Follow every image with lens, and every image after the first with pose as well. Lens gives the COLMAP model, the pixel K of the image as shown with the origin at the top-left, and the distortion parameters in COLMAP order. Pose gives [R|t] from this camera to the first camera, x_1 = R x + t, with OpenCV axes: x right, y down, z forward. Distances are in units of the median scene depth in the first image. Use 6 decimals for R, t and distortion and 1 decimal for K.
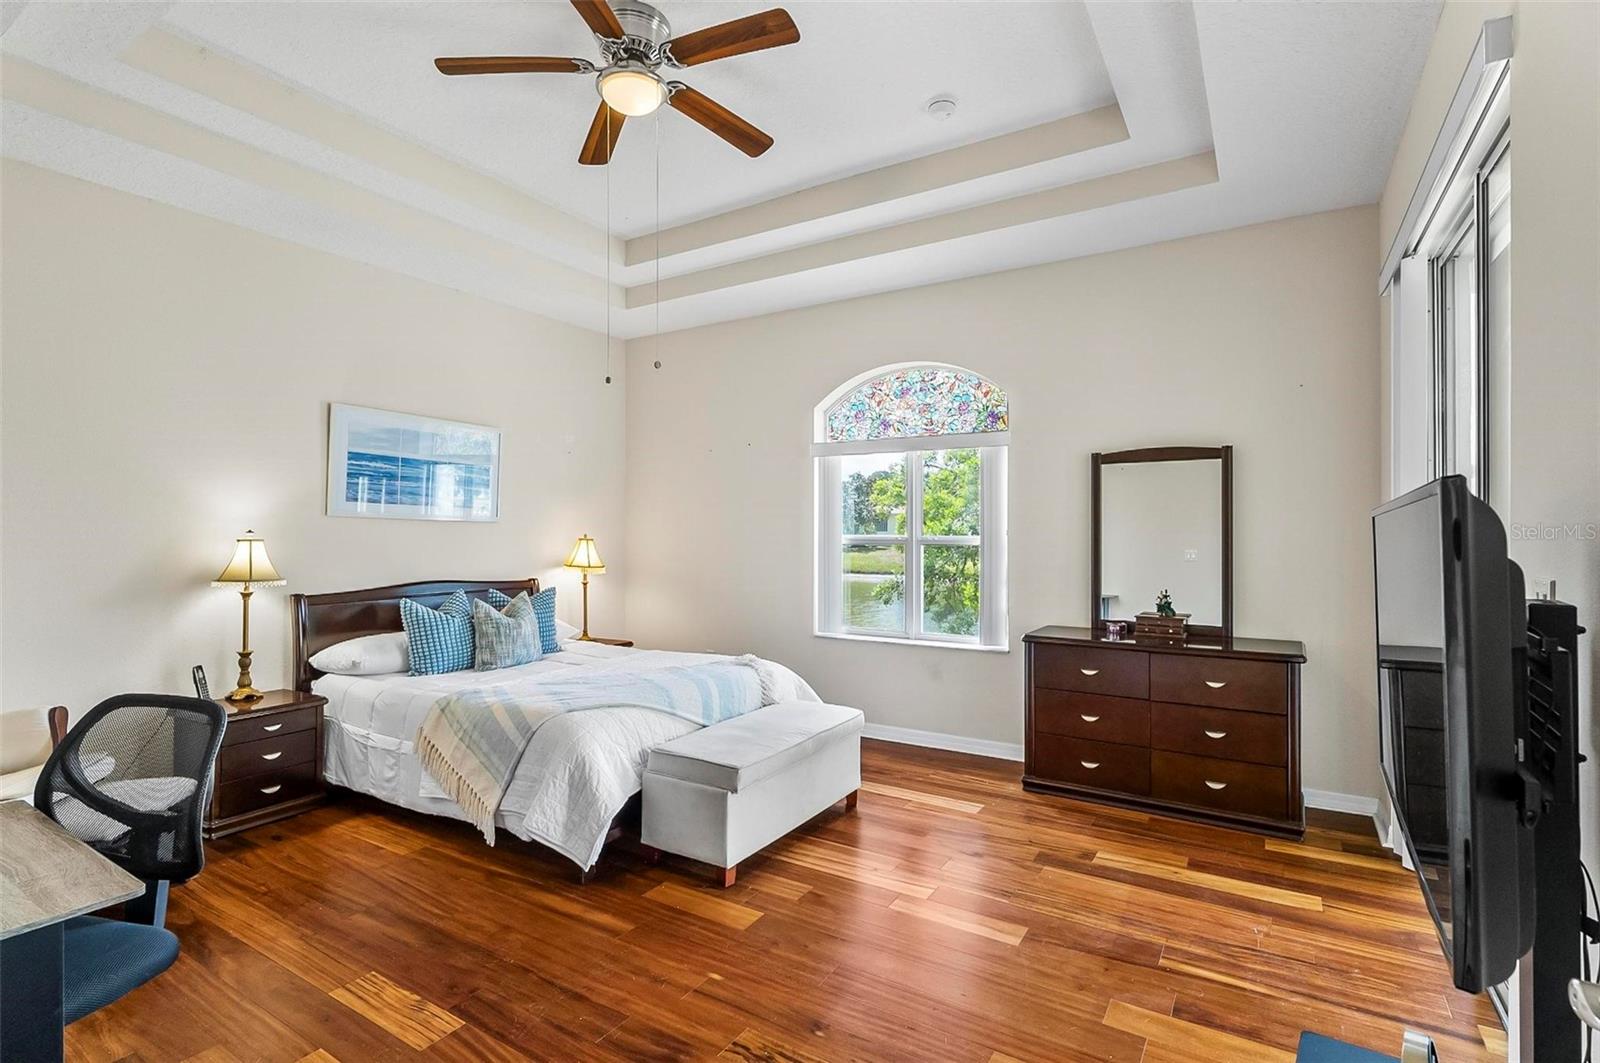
lens RADIAL K [[784.6, 0, 790.5], [0, 784.6, 525.5], [0, 0, 1]] dist [-0.002909, -0.001041]
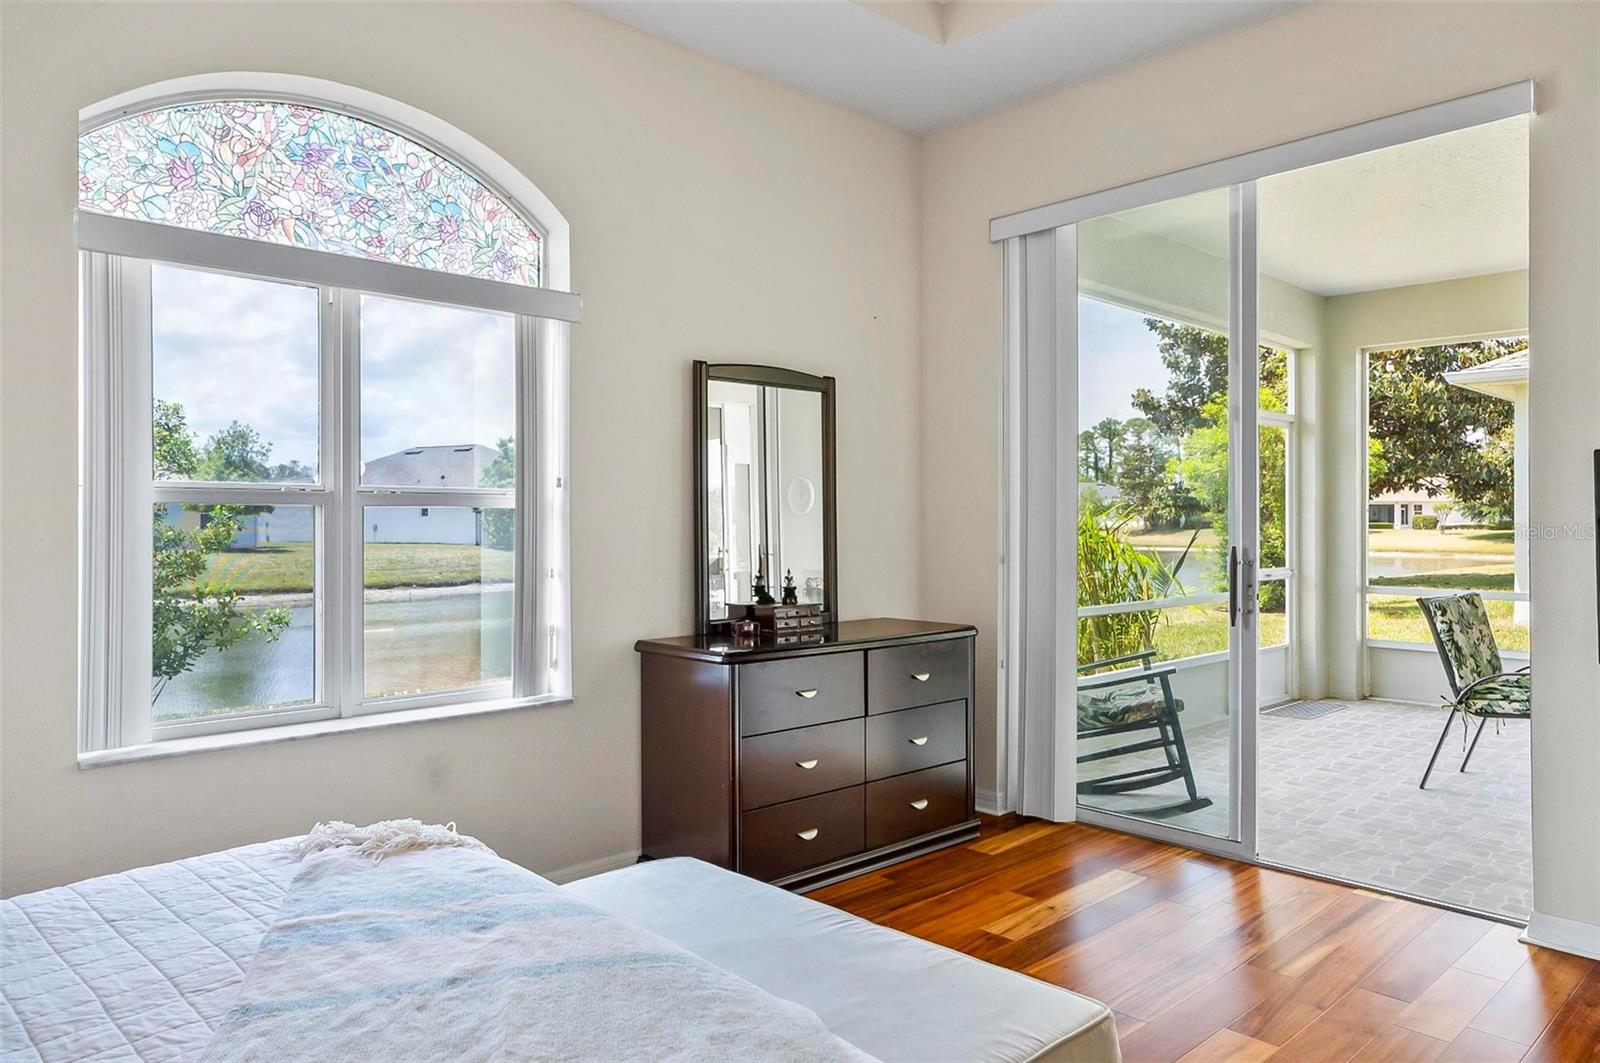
lens RADIAL K [[1039.8, 0, 833.5], [0, 1039.8, 522.1], [0, 0, 1]] dist [-0.001236, -0.001609]
pose [[0.242084, 0.003074, 0.970250, -0.409357], [0.001631, 0.999992, -0.003576, 0.043781], [-0.970254, 0.002448, 0.242077, 0.690825]]
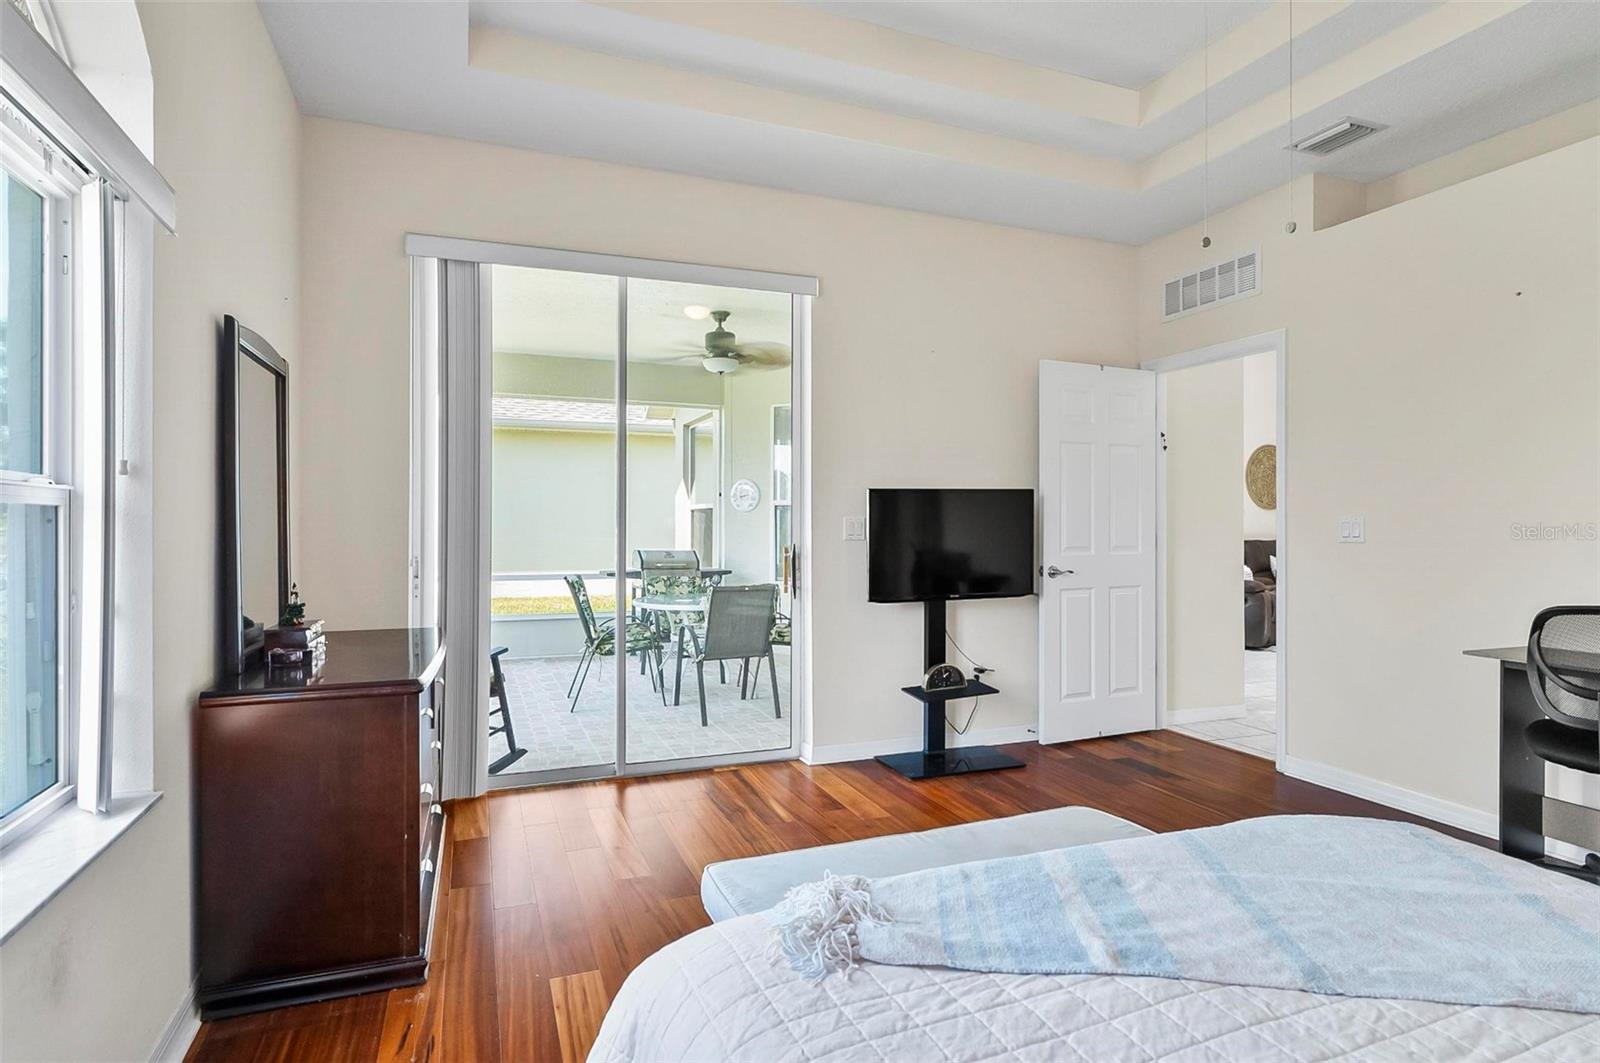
lens RADIAL K [[832.1, 0, 783.2], [0, 832.1, 526.7], [0, 0, 1]] dist [0.005303, 0.001526]
pose [[-0.788928, -0.001818, 0.614483, -0.208860], [-0.002099, 0.999998, 0.000264, 0.039062], [-0.614482, -0.001081, -0.788930, 1.194956]]
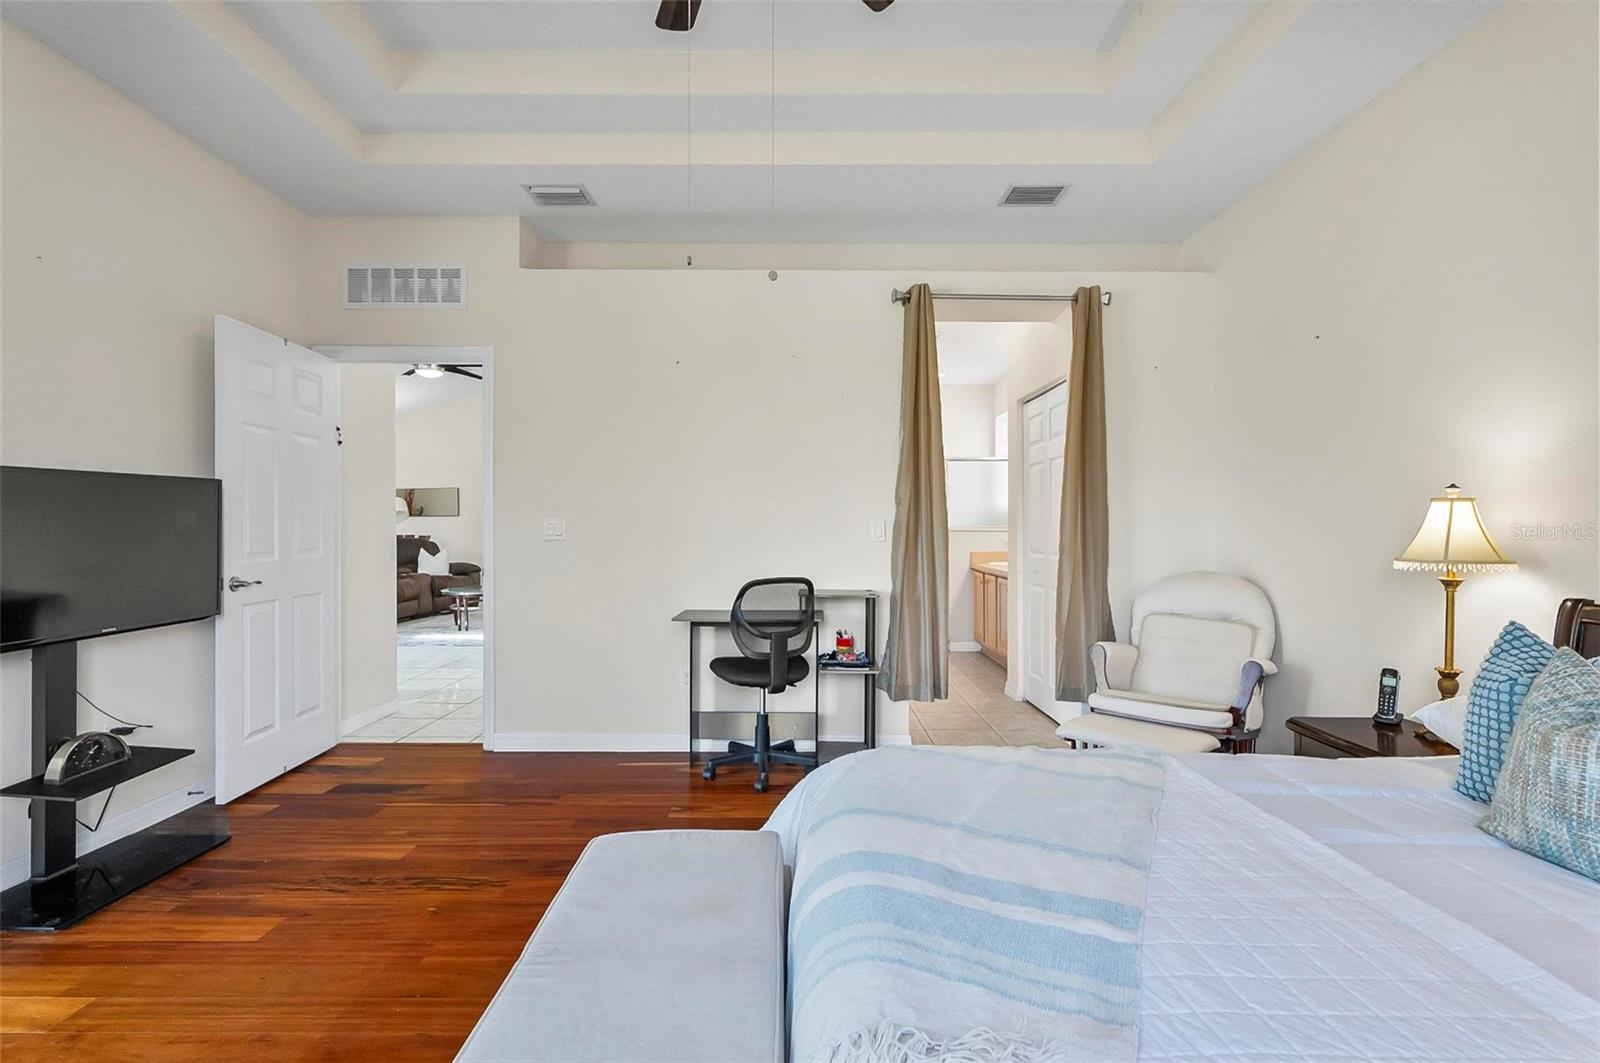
lens RADIAL K [[742.5, 0, 793.3], [0, 742.5, 528.6], [0, 0, 1]] dist [0.003274, -0.001332]
pose [[-0.852572, -0.001285, -0.522608, 0.084726], [-0.002035, 0.999998, 0.000862, 0.038342], [0.522606, 0.001798, -0.852573, 1.087341]]
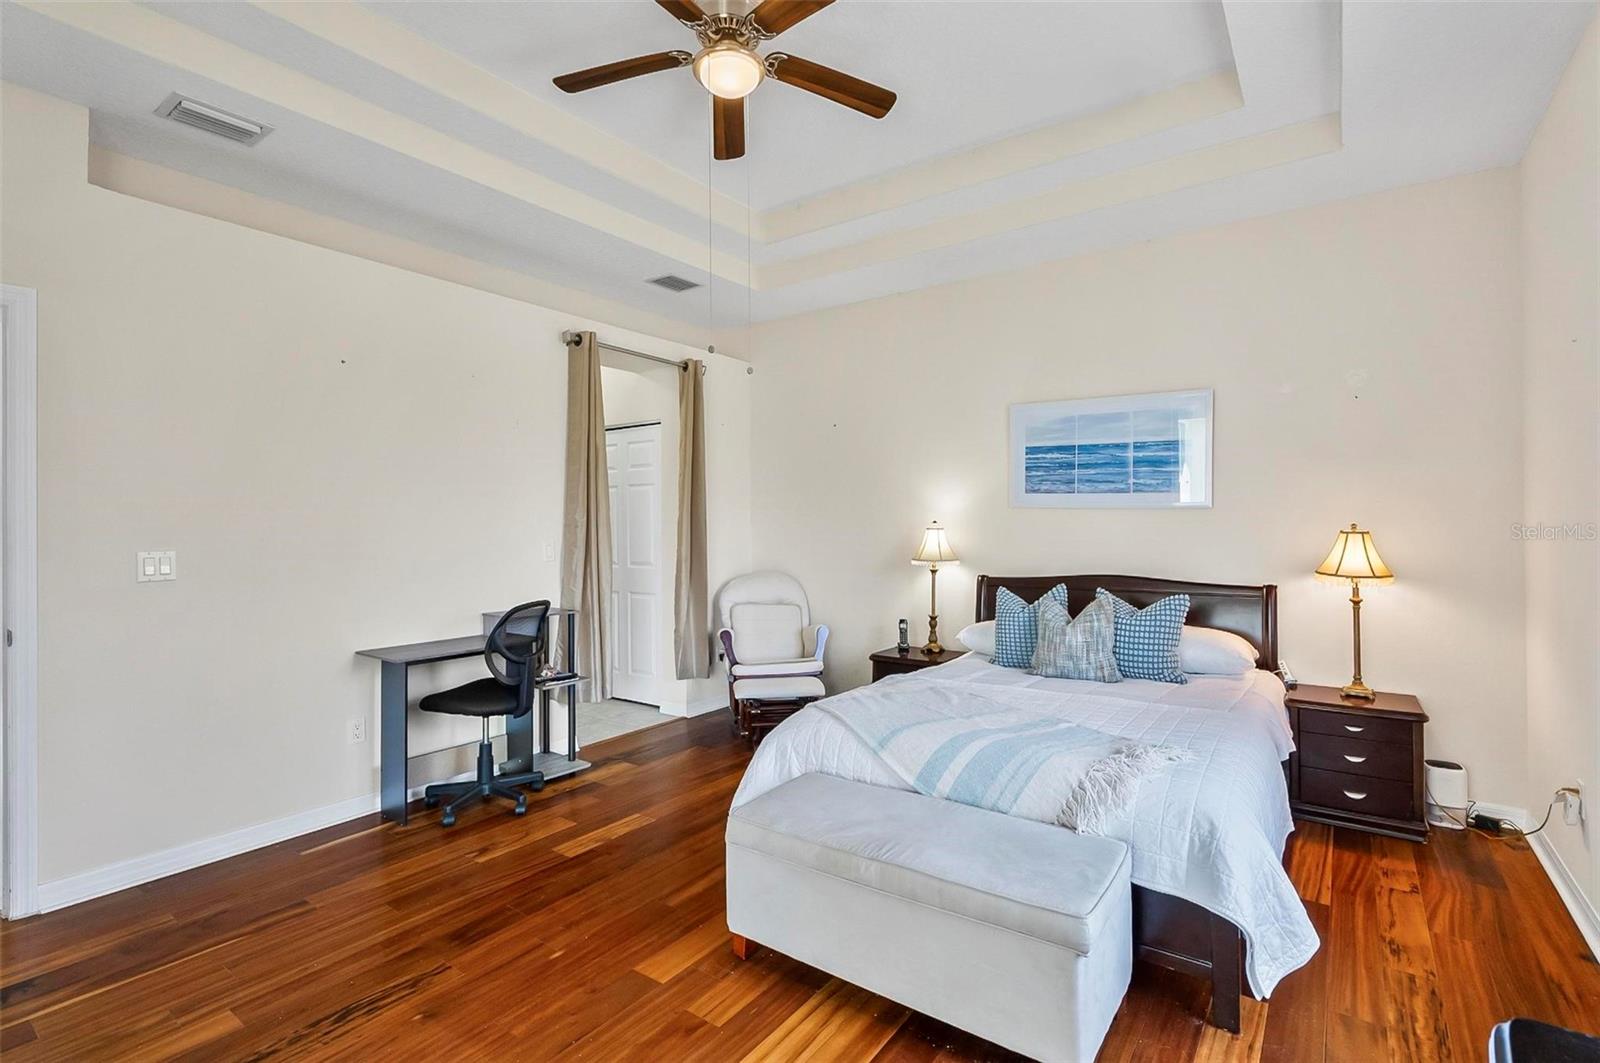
lens RADIAL K [[742.5, 0, 815.0], [0, 742.5, 526.4], [0, 0, 1]] dist [0.003274, -0.001332]
pose [[-0.066309, 0.002692, -0.997796, 0.468764], [0.009438, 0.999953, 0.002070, 0.009536], [0.997755, -0.009280, -0.066331, 0.776651]]
